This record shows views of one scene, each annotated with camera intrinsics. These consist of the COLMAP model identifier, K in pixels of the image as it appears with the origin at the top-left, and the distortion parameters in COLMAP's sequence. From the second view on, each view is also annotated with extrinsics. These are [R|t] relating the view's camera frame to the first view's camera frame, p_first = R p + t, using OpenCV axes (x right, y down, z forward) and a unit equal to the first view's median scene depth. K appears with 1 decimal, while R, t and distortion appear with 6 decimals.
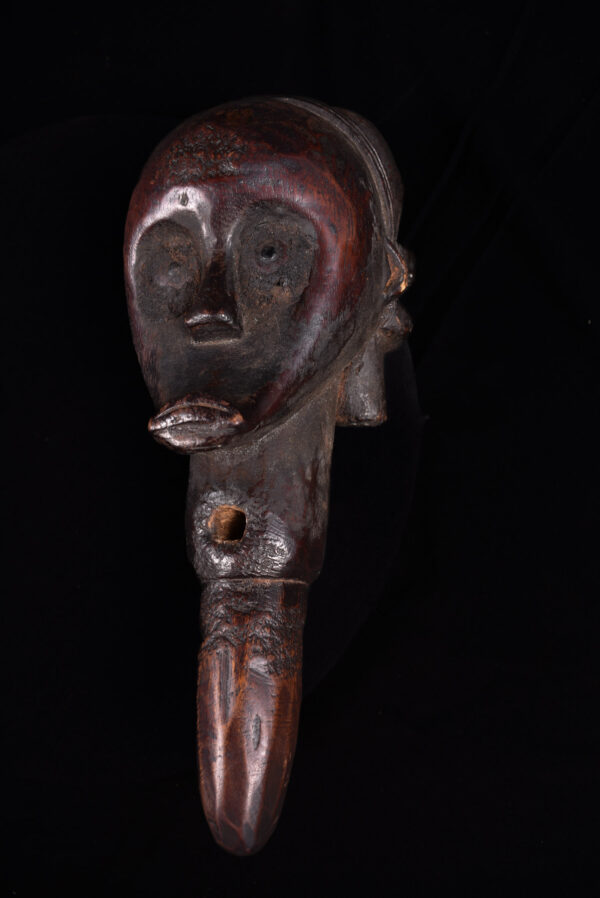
lens RADIAL K [[945.7, 0, 300.0], [0, 945.7, 449.0], [0, 0, 1]] dist [-0.008619, -0.008789]
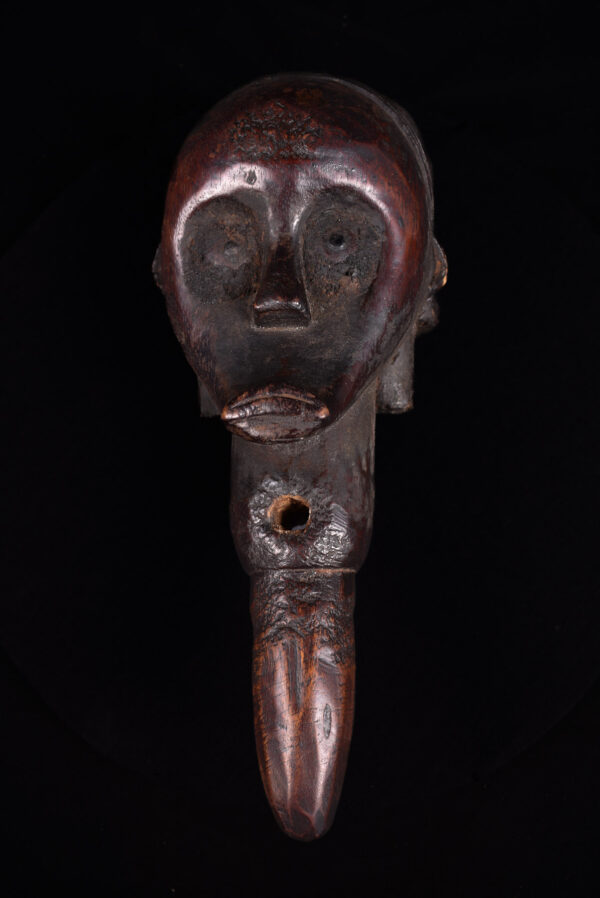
lens RADIAL K [[945.7, 0, 300.0], [0, 945.7, 449.0], [0, 0, 1]] dist [-0.008619, -0.008789]
pose [[0.969854, 0.021394, 0.242747, -0.307900], [-0.035077, 0.998021, 0.052184, -0.040983], [-0.241150, -0.059126, 0.968685, 0.039368]]
